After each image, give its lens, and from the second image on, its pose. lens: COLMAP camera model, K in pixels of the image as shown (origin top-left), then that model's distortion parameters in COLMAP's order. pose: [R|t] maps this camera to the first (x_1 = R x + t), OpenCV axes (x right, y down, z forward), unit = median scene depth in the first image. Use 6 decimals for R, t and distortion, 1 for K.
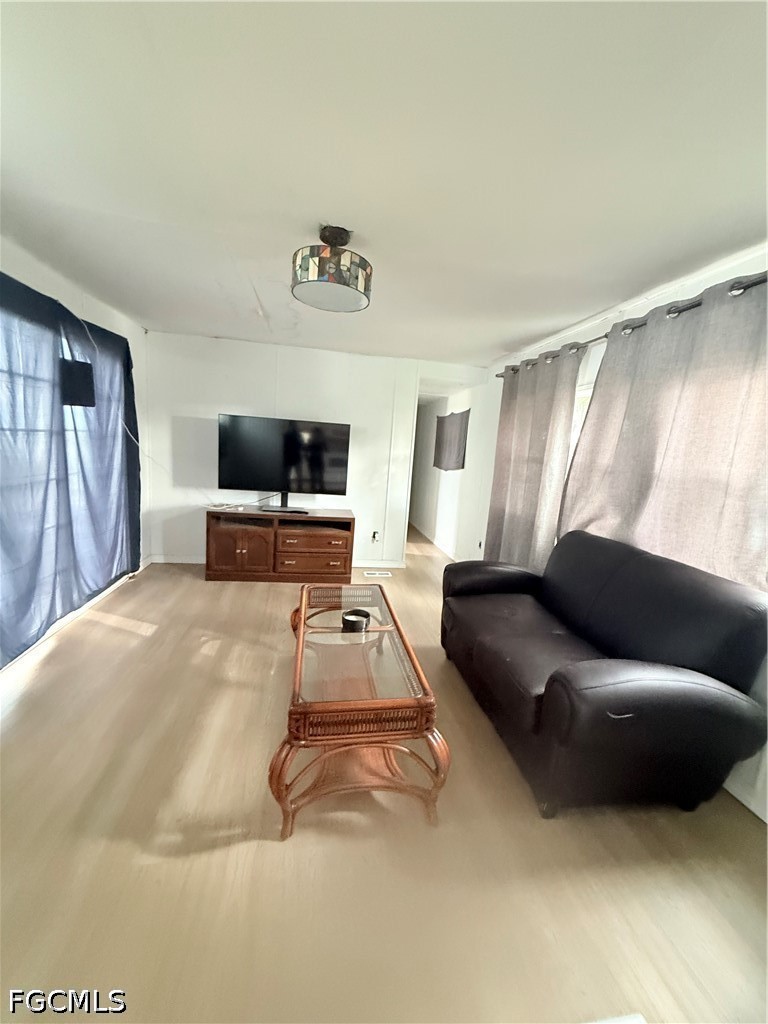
lens RADIAL K [[410.1, 0, 383.0], [0, 410.1, 506.3], [0, 0, 1]] dist [-0.028091, 0.000035]
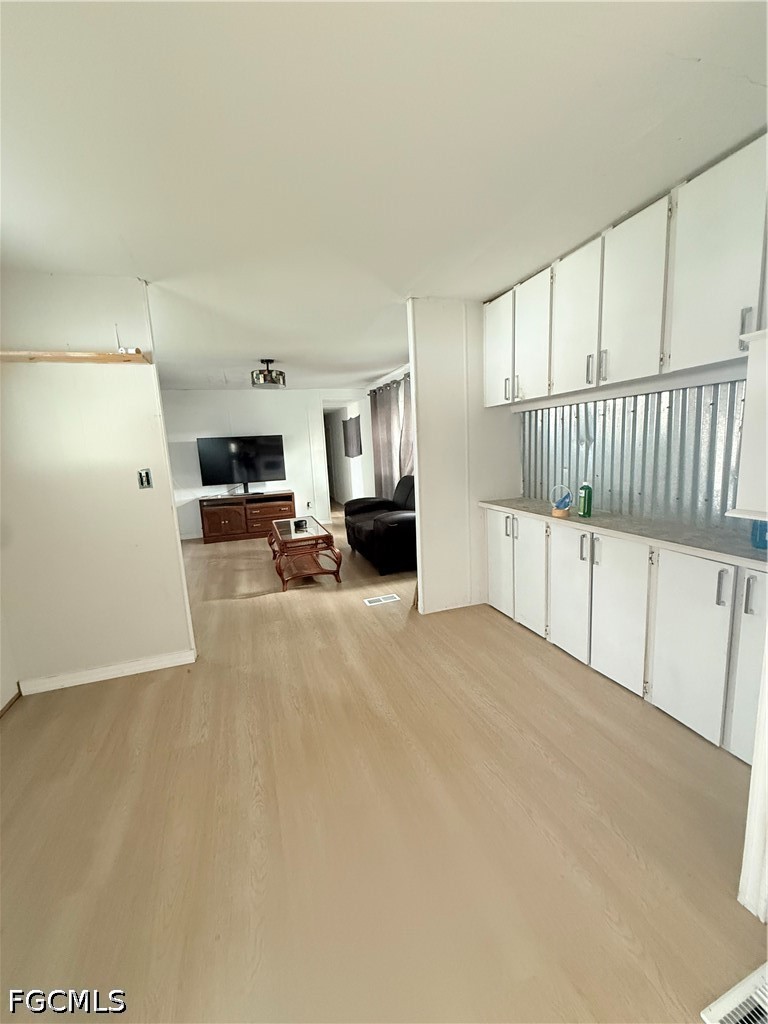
lens RADIAL K [[407.8, 0, 384.0], [0, 407.8, 512.0], [0, 0, 1]] dist [0.012284, 0.000102]
pose [[0.978209, -0.145597, 0.148016, 0.031703], [0.142432, 0.989293, 0.031824, 0.109059], [-0.151064, -0.010049, 0.988473, -0.675737]]
